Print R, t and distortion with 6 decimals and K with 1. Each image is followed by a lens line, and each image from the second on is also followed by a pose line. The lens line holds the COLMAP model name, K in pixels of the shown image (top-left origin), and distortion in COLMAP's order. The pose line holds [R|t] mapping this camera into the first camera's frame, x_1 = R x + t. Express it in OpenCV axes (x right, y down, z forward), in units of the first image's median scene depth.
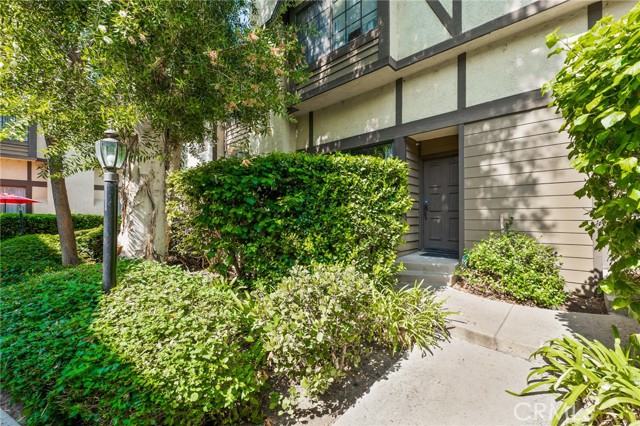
lens RADIAL K [[262.0, 0, 319.5], [0, 262.0, 211.0], [0, 0, 1]] dist [0.003643, -0.001383]
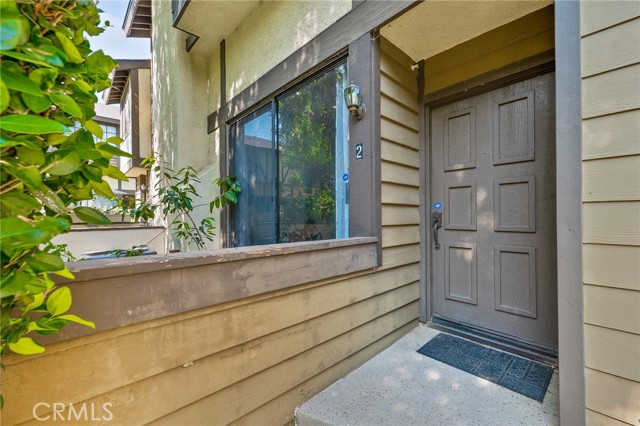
lens RADIAL K [[262.0, 0, 320.5], [0, 262.0, 214.6], [0, 0, 1]] dist [0.003643, -0.001383]
pose [[0.994003, 0.000842, -0.109347, 0.271326], [-0.001123, 0.999996, -0.002511, -0.021809], [0.109344, 0.002618, 0.994000, 0.574303]]
